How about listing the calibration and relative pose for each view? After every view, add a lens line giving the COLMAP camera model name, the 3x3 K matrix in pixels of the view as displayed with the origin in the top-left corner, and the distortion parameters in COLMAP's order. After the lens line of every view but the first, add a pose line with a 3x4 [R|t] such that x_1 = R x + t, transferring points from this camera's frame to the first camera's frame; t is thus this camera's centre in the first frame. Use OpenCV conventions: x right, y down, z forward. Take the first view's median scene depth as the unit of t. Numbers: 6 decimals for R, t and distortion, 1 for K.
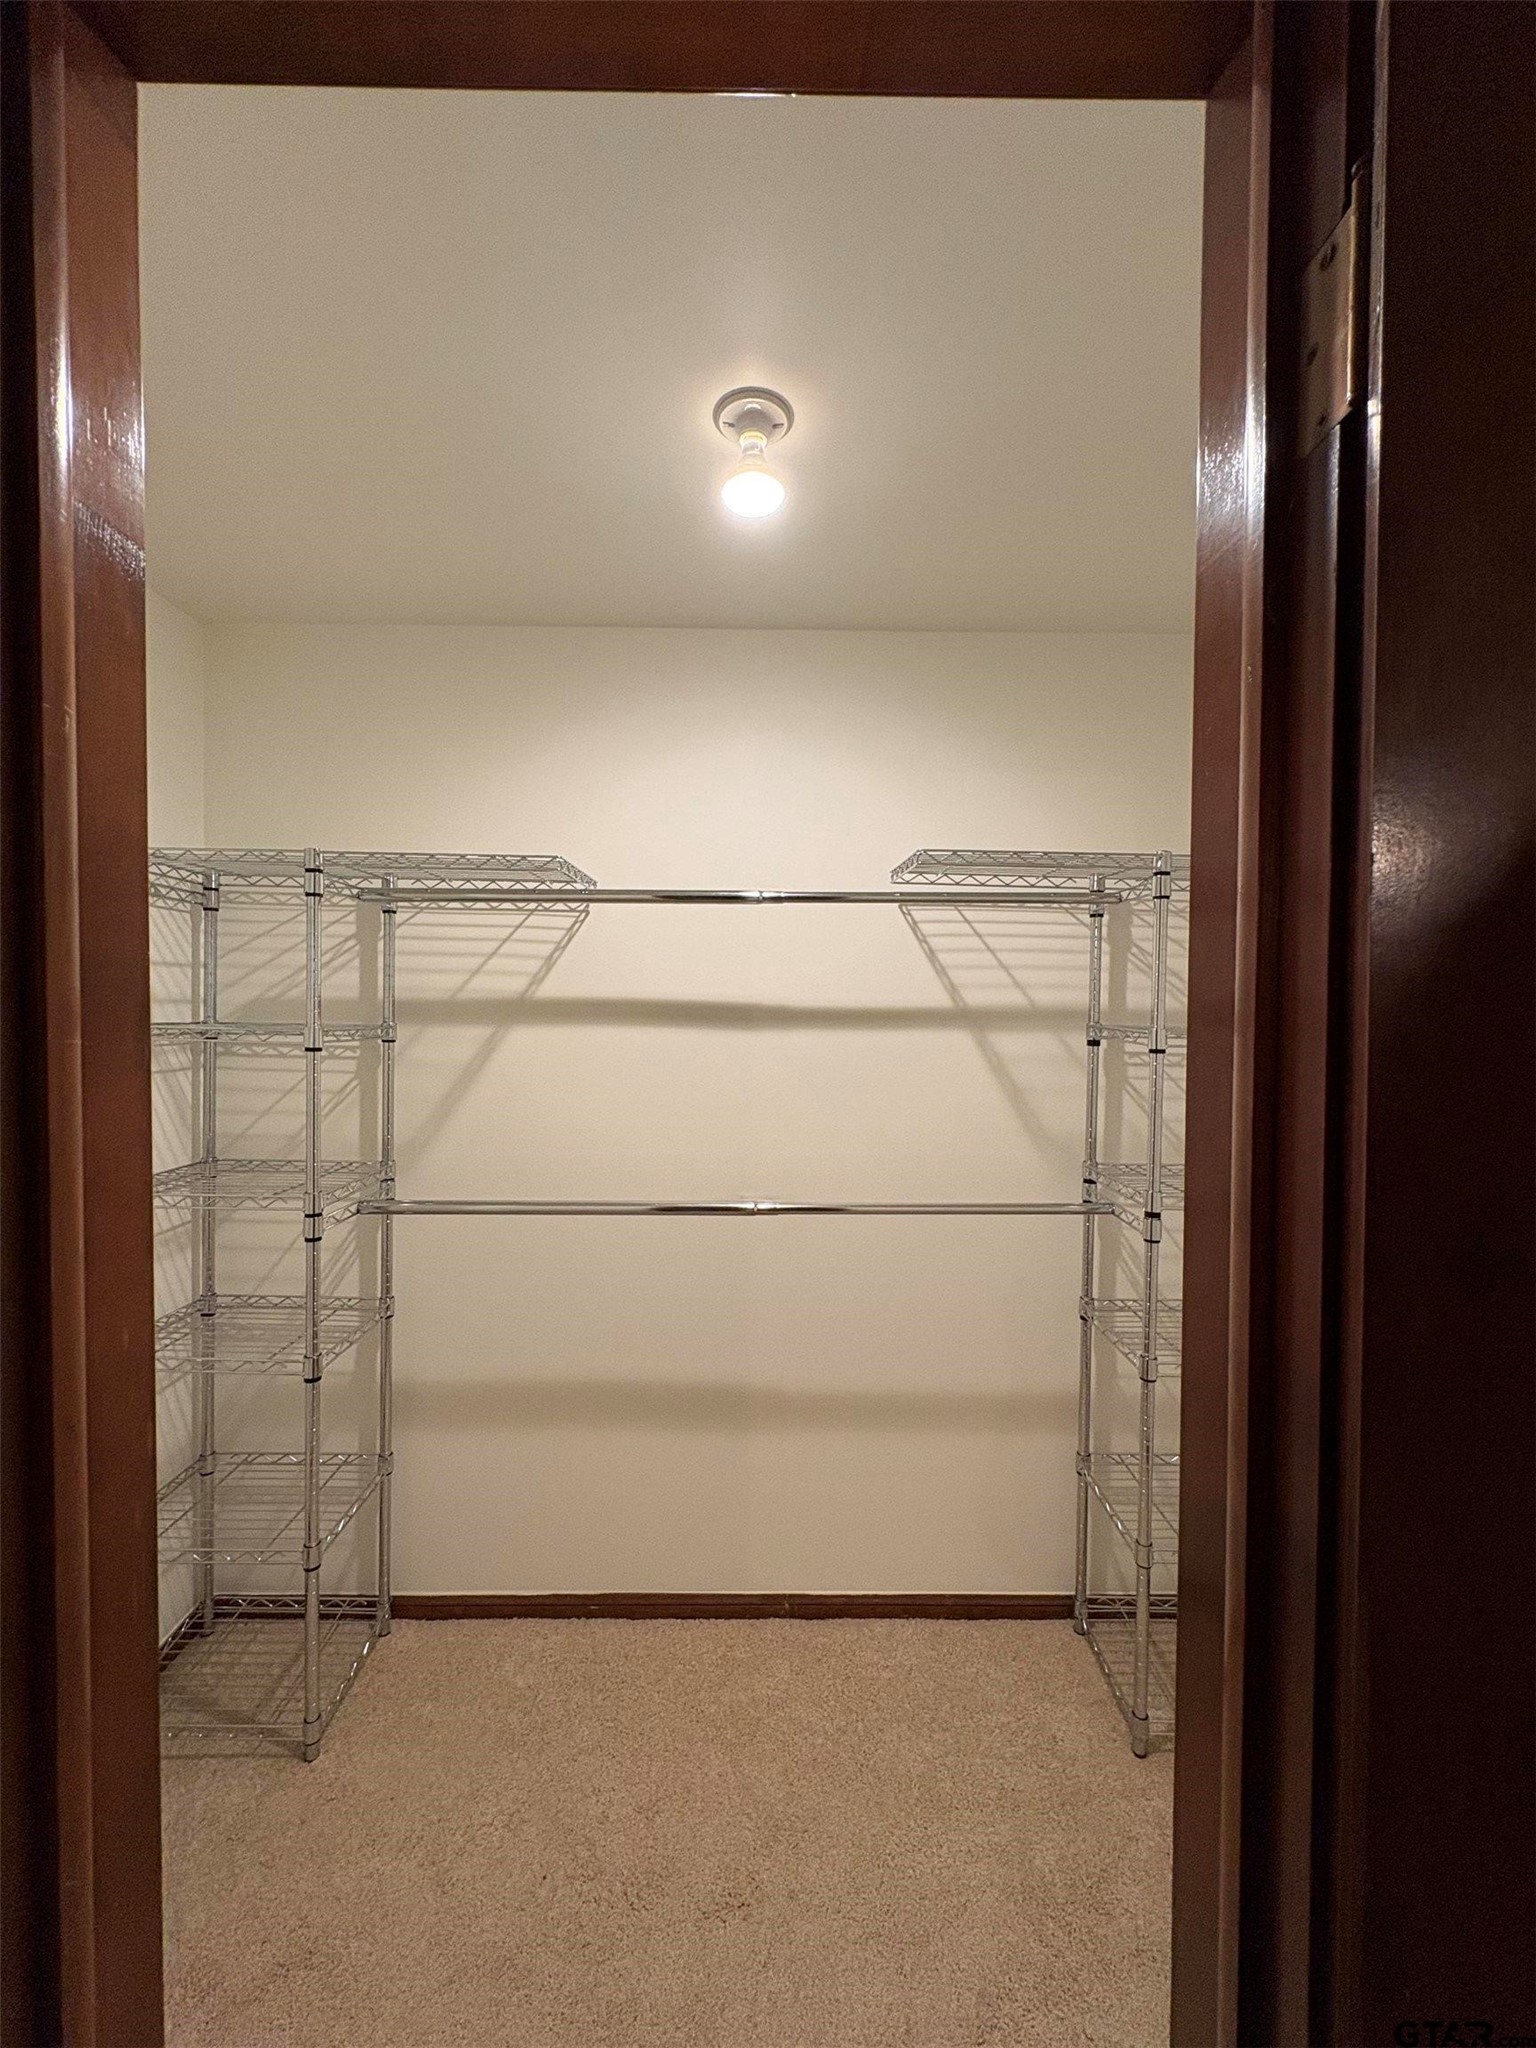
lens RADIAL K [[821.4, 0, 767.2], [0, 821.4, 1022.4], [0, 0, 1]] dist [0.002266, -0.000162]
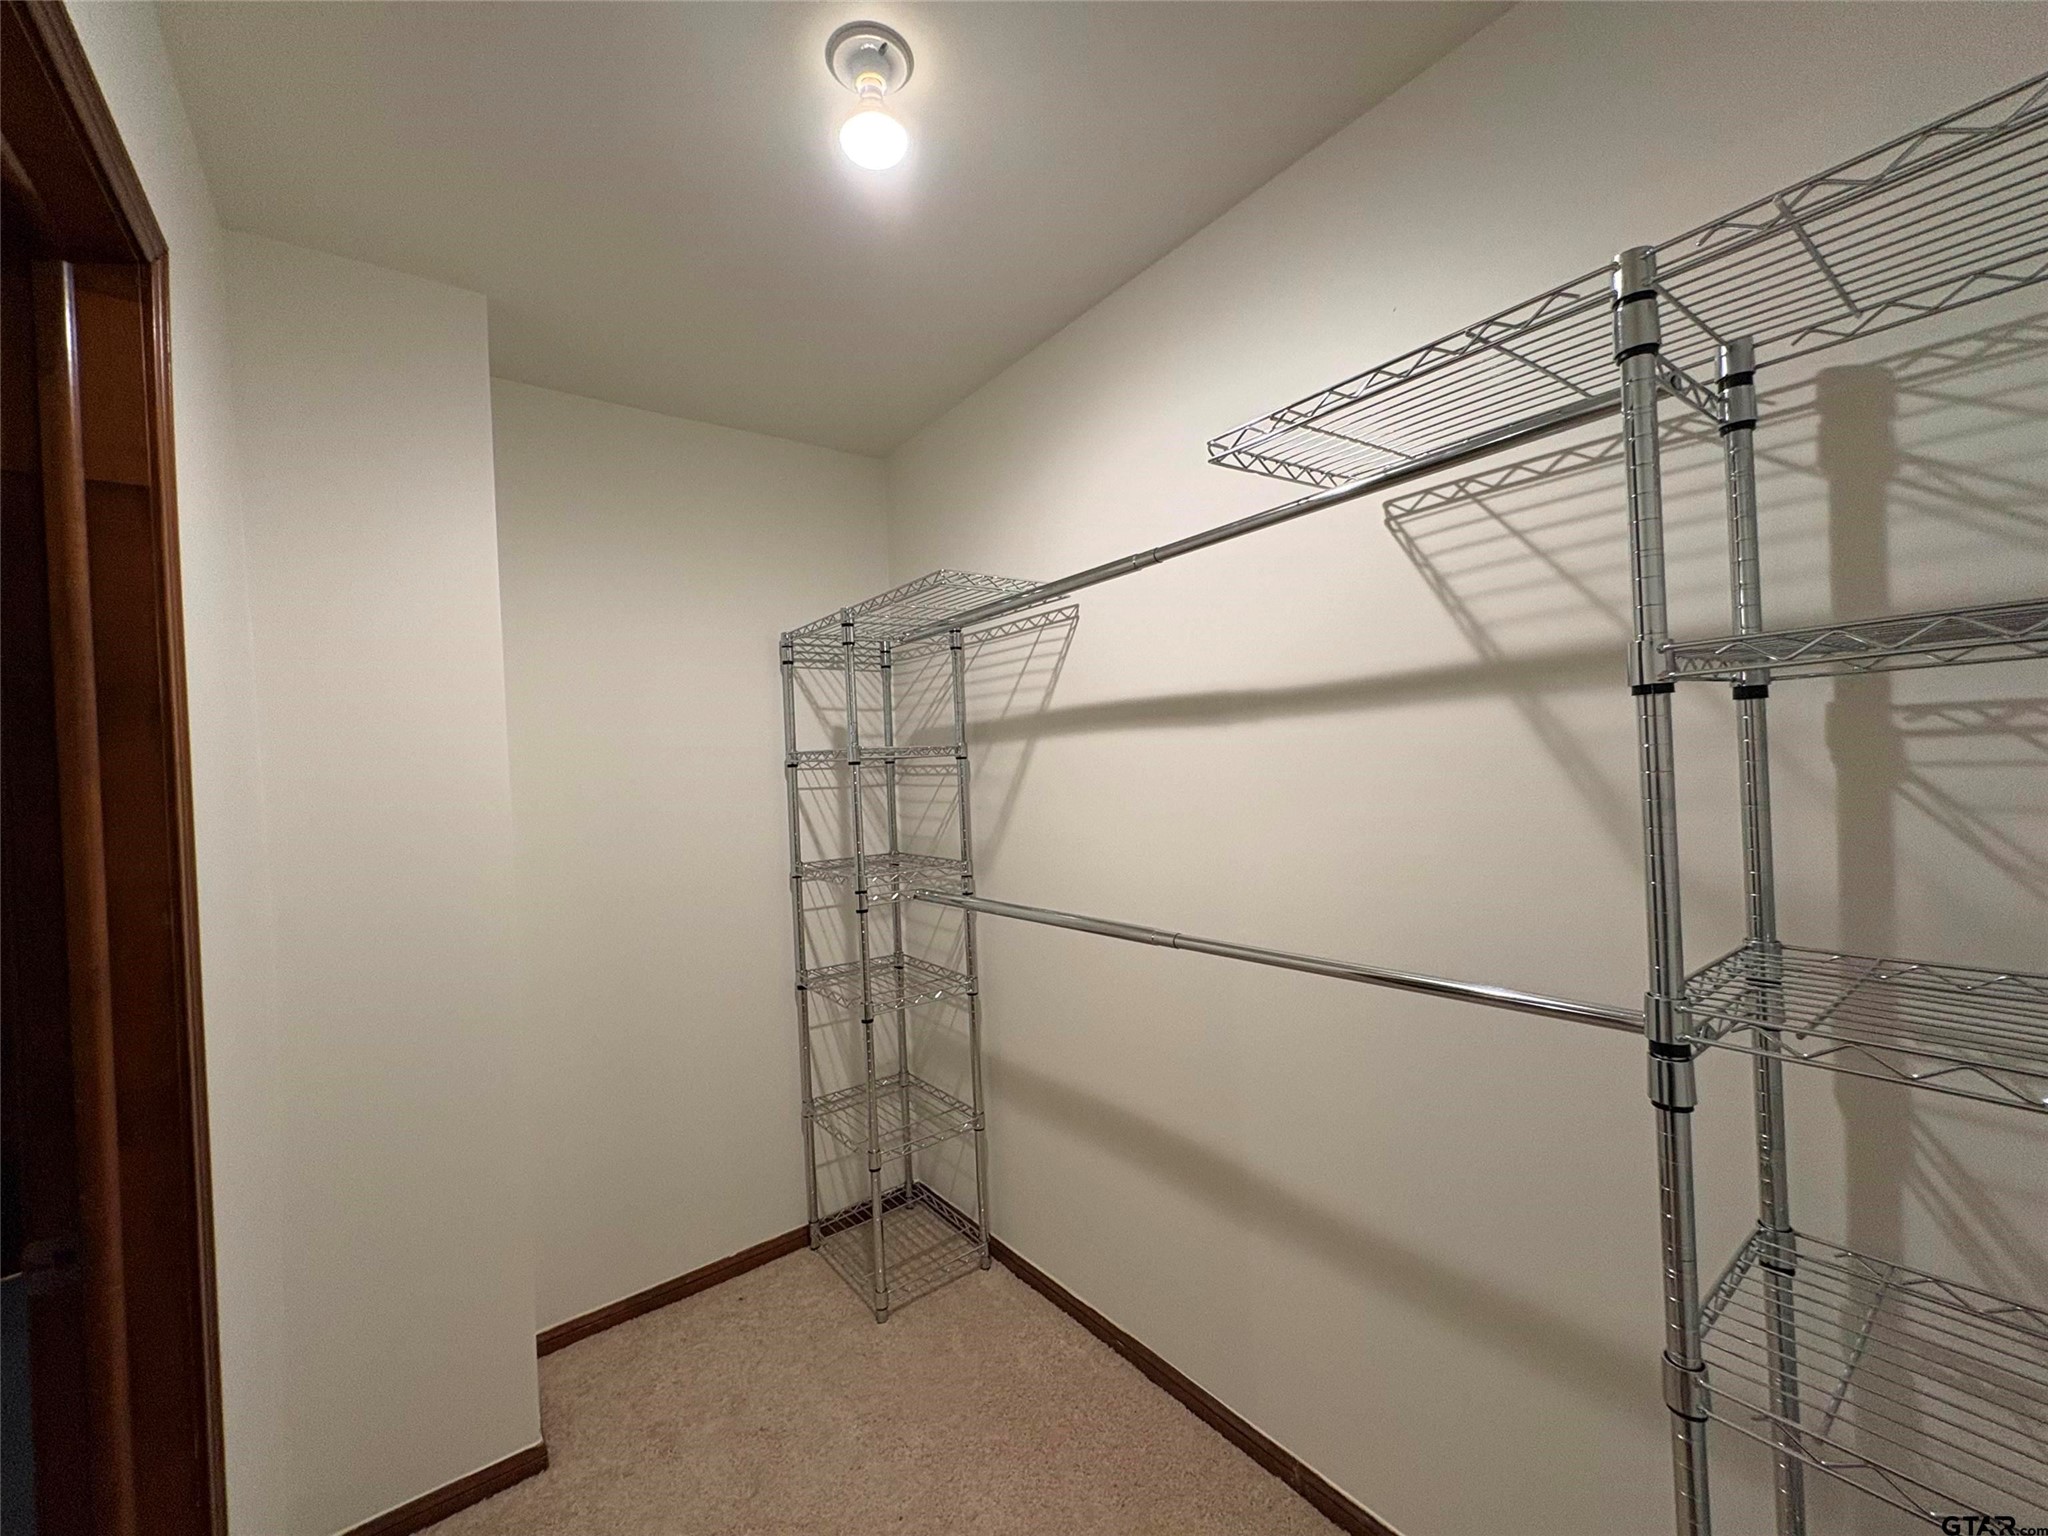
lens RADIAL K [[821.4, 0, 1023.0], [0, 821.4, 770.3], [0, 0, 1]] dist [0.002266, -0.000162]
pose [[0.594420, -0.035743, -0.803360, 0.519215], [0.038957, 0.999119, -0.015628, 0.060066], [0.803210, -0.022007, 0.595289, 0.362293]]
